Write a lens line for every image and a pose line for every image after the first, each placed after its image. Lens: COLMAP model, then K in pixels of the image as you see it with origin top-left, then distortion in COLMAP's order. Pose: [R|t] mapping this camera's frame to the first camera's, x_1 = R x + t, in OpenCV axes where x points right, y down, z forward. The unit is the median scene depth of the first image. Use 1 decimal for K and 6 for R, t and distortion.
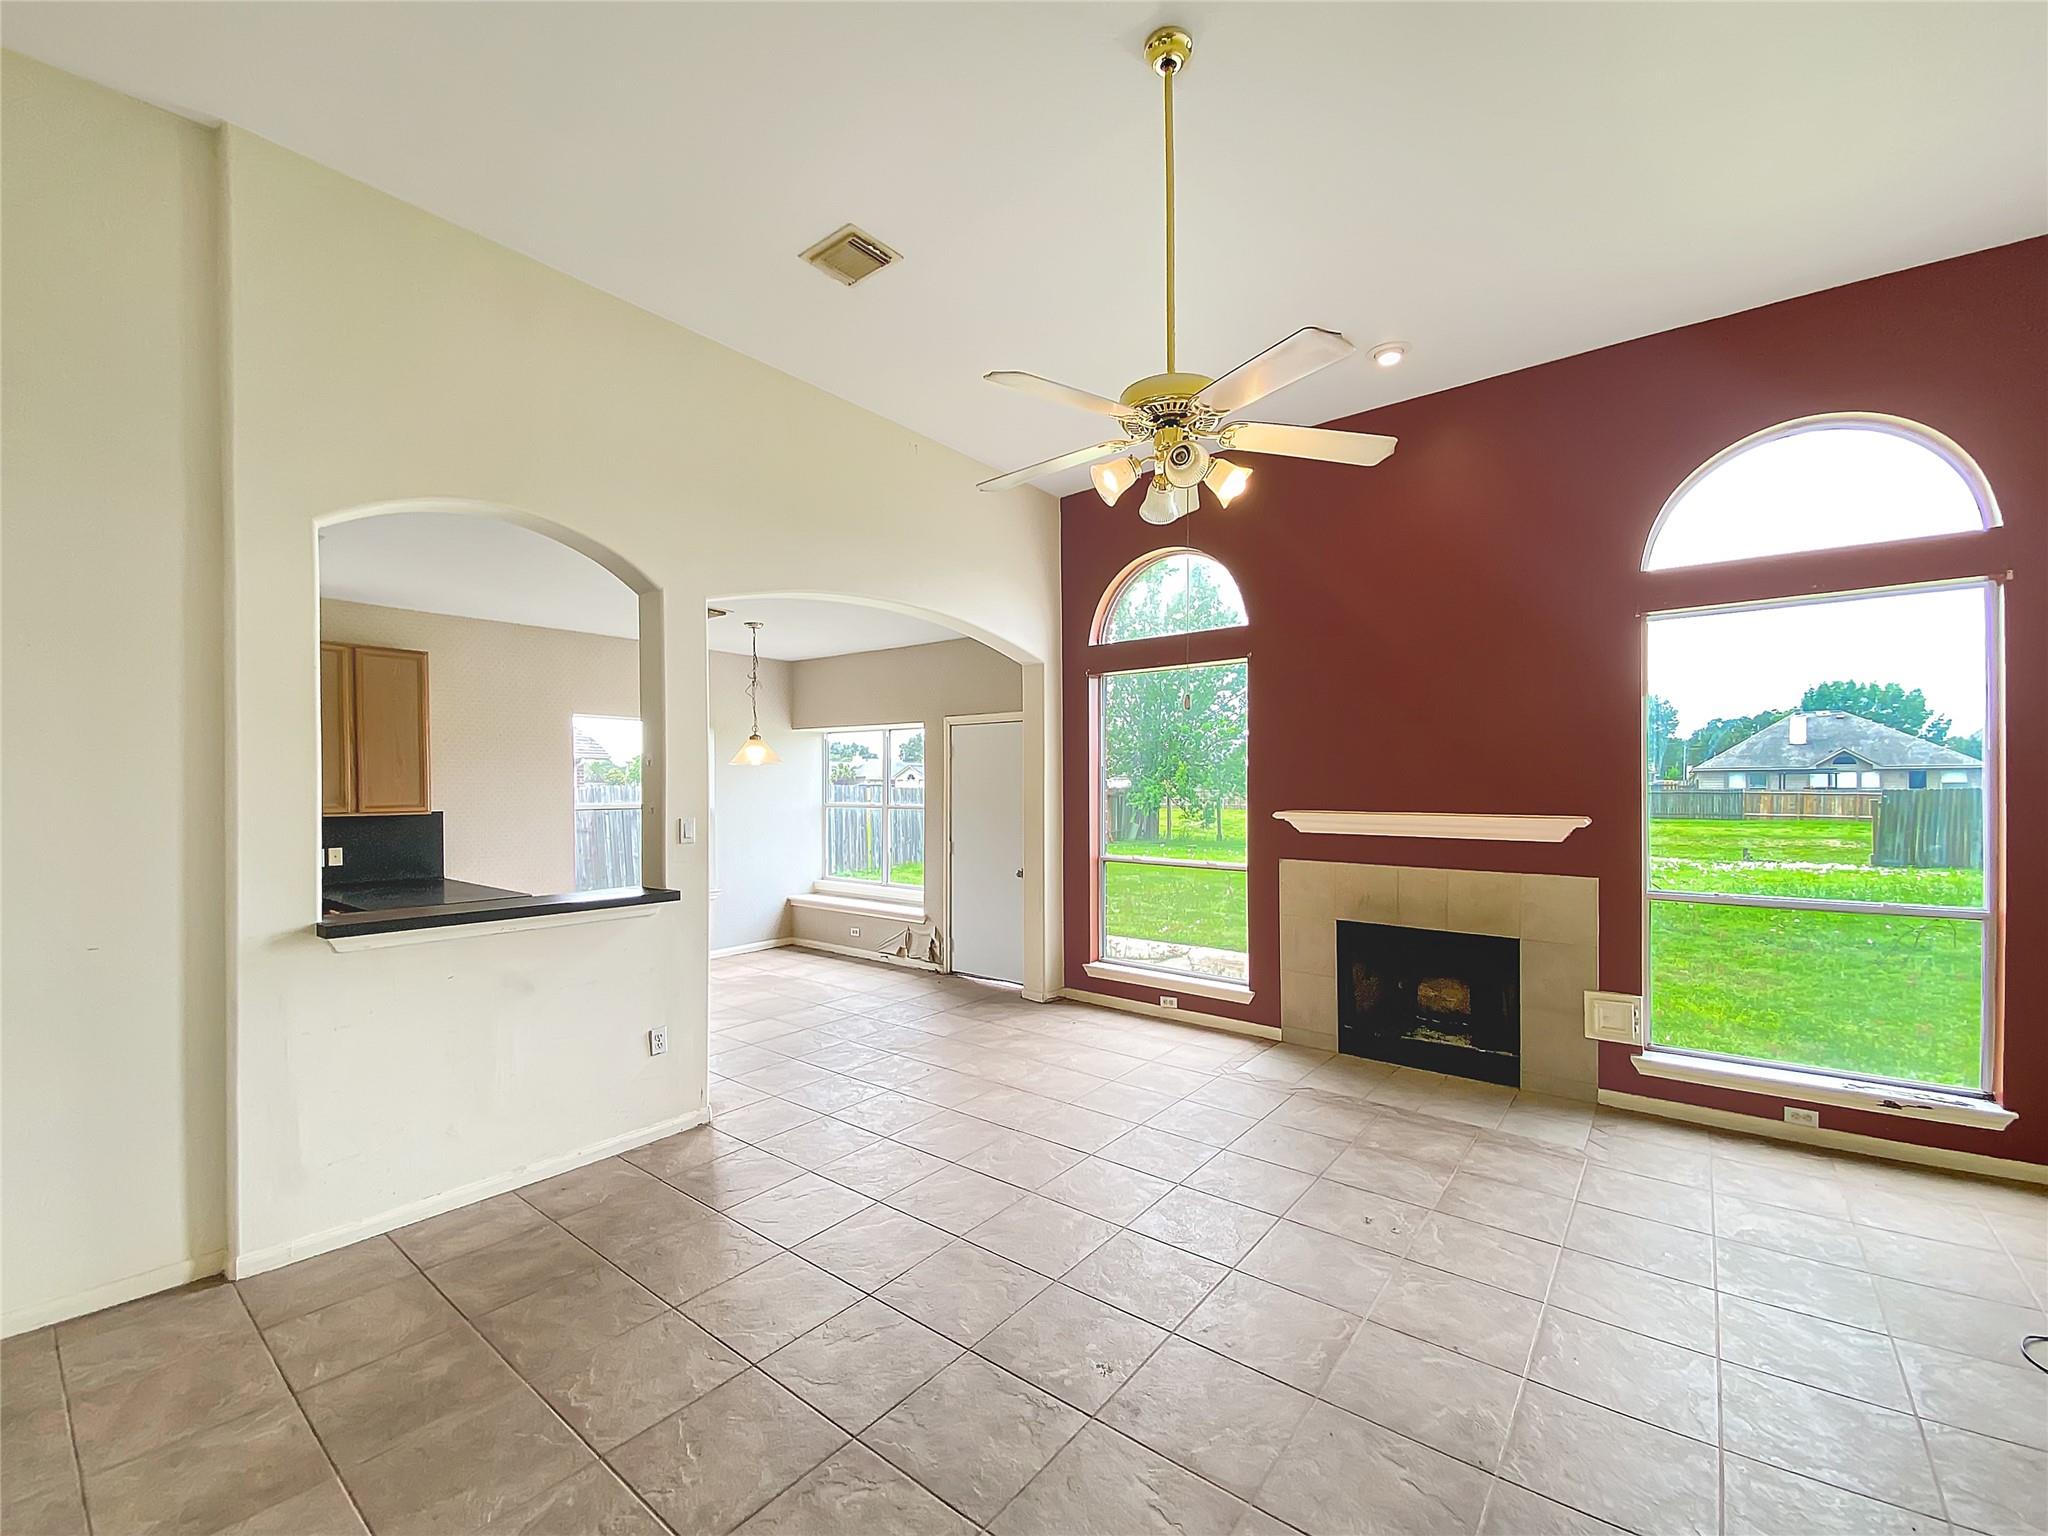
lens RADIAL K [[858.7, 0, 1020.3], [0, 858.7, 797.3], [0, 0, 1]] dist [0.010357, -0.002216]
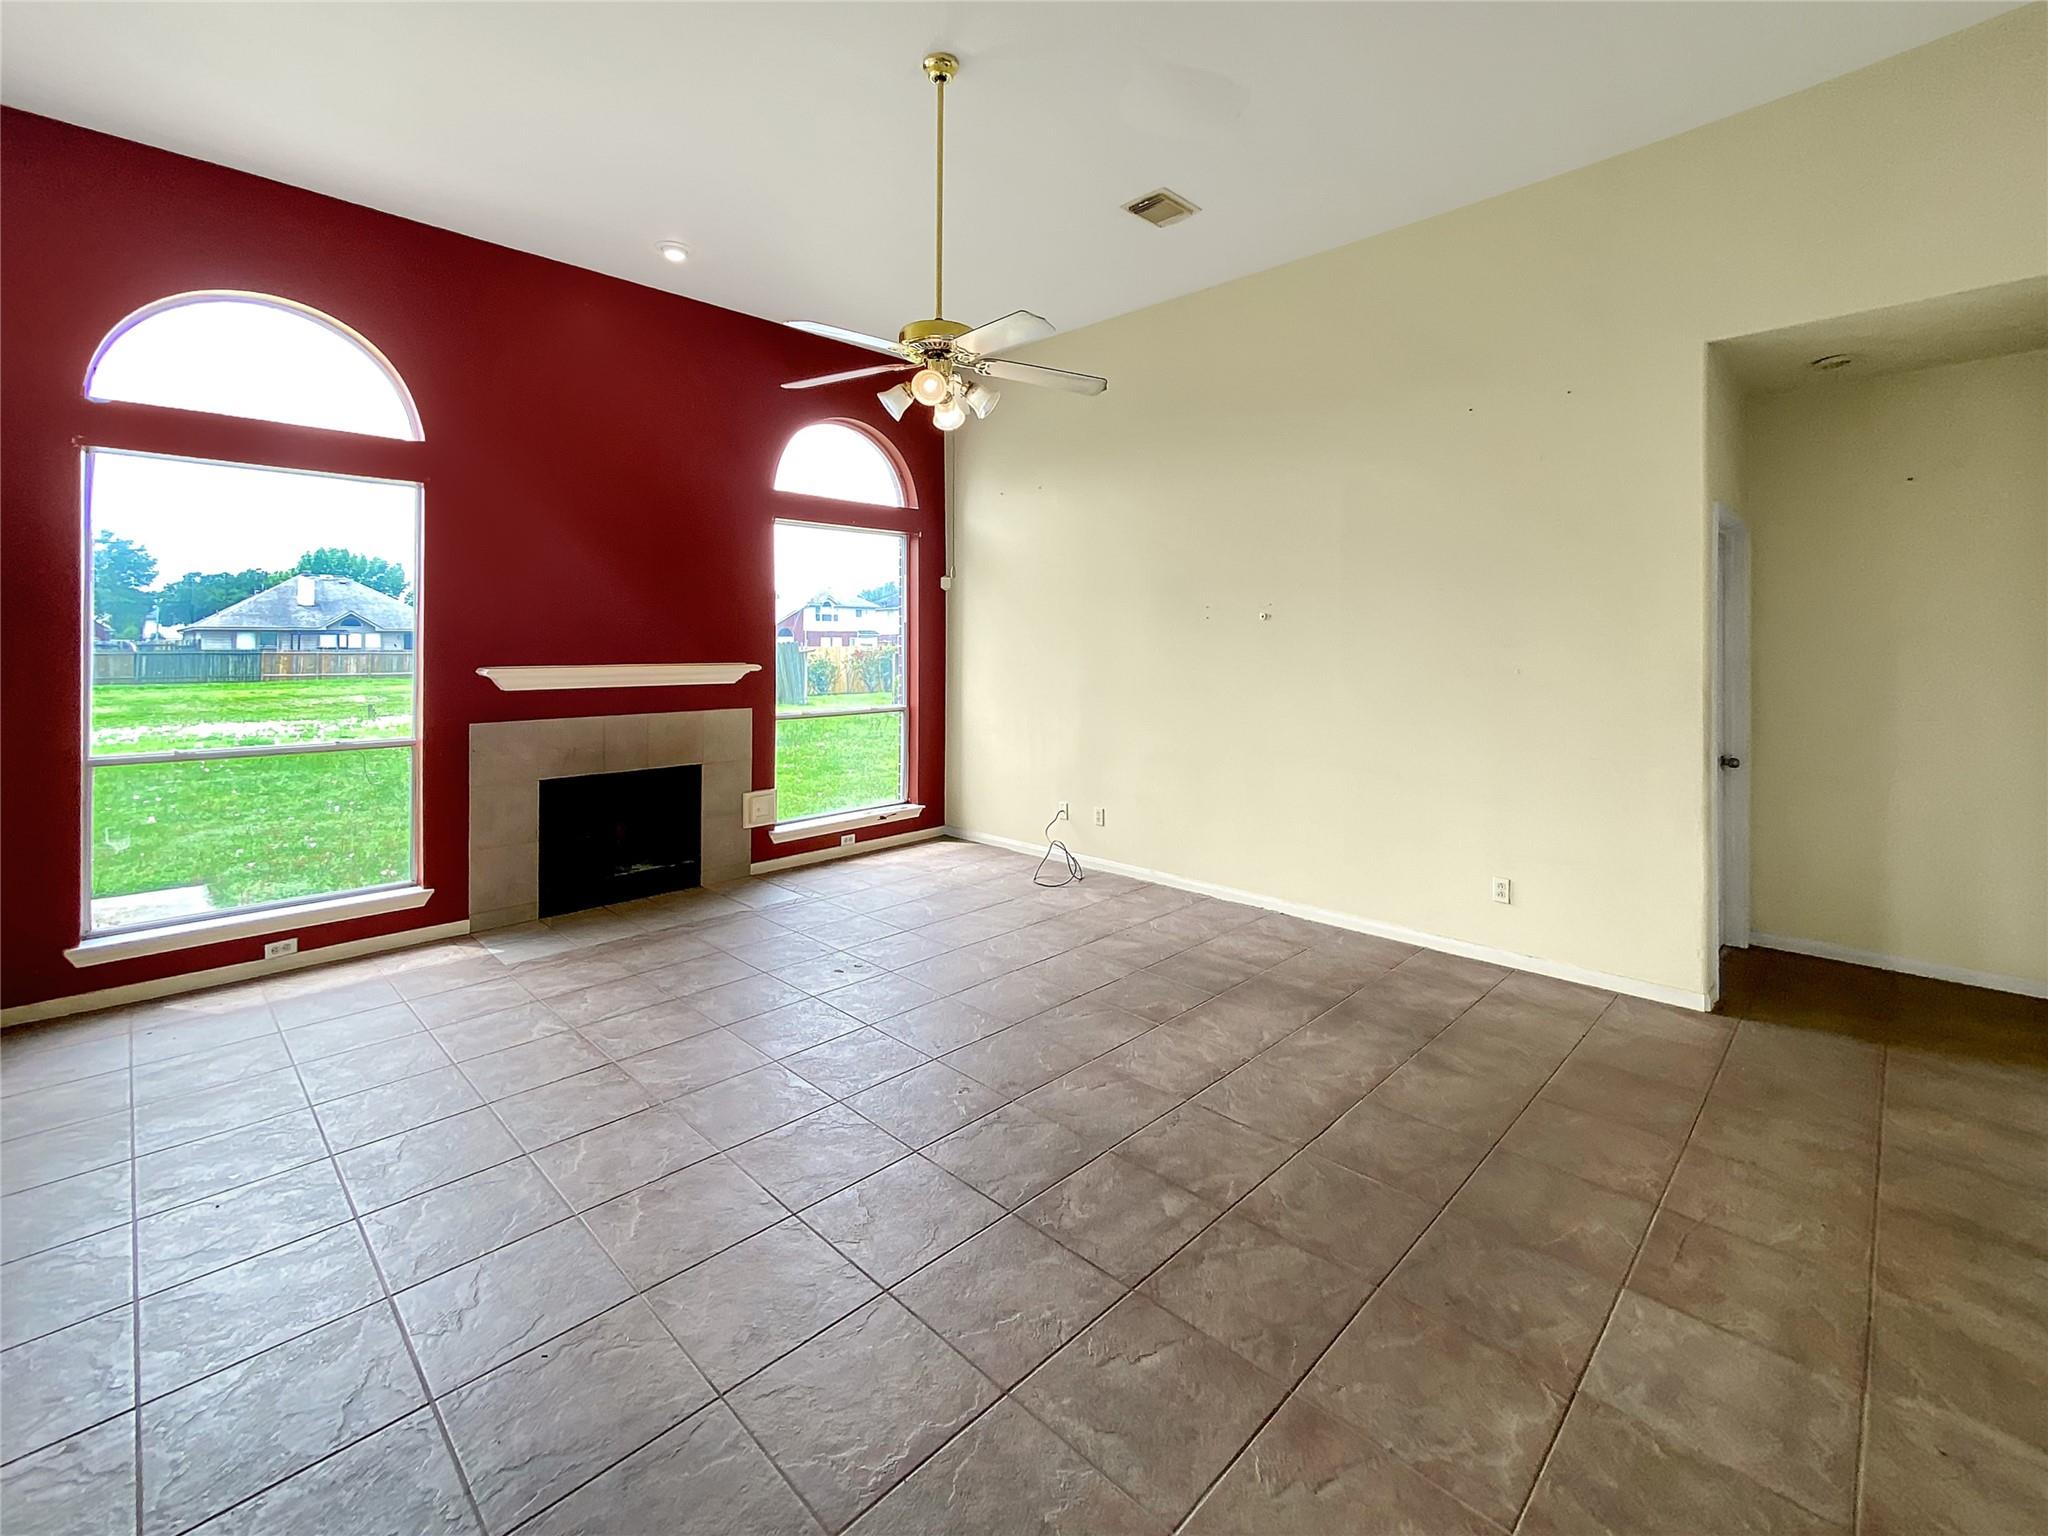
lens RADIAL K [[883.8, 0, 1028.3], [0, 883.8, 637.5], [0, 0, 1]] dist [0.005057, 0.000002]
pose [[0.097924, 0.009262, 0.995151, -0.526577], [0.014359, 0.999839, -0.010718, 0.001973], [-0.995090, 0.015339, 0.097776, 0.333676]]
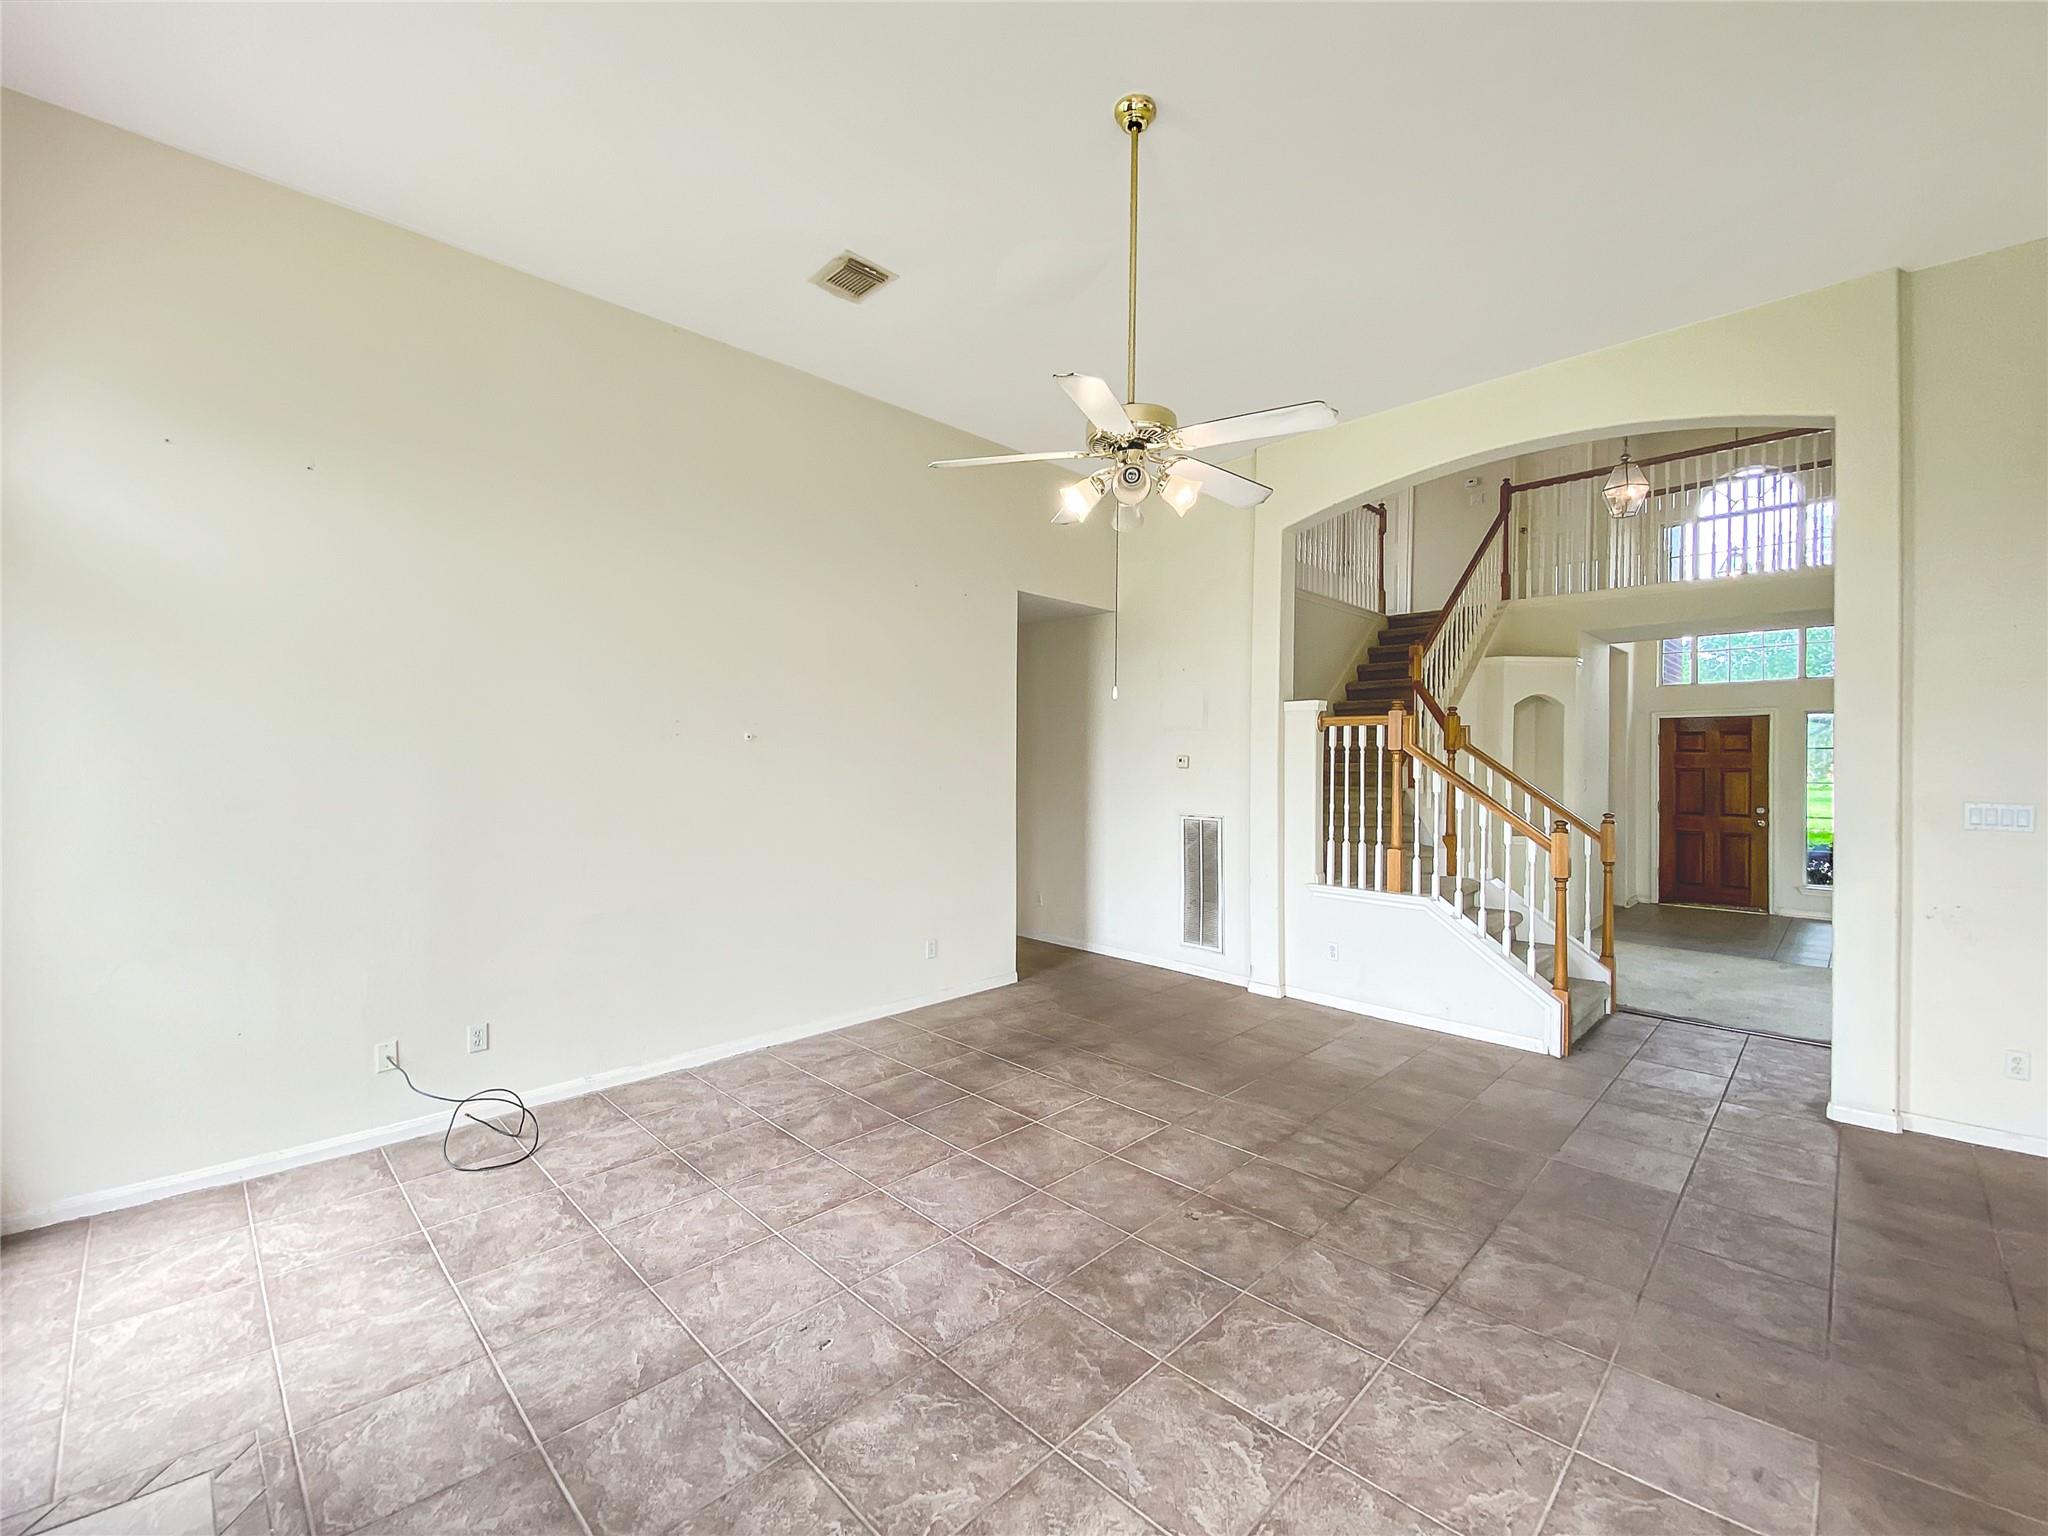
lens RADIAL K [[858.7, 0, 1024.9], [0, 858.7, 758.5], [0, 0, 1]] dist [0.010357, -0.002216]
pose [[-0.995211, -0.009742, 0.097260, 0.096784], [-0.009173, 0.999938, 0.006299, -0.006852], [-0.097315, 0.005376, -0.995239, 0.992780]]
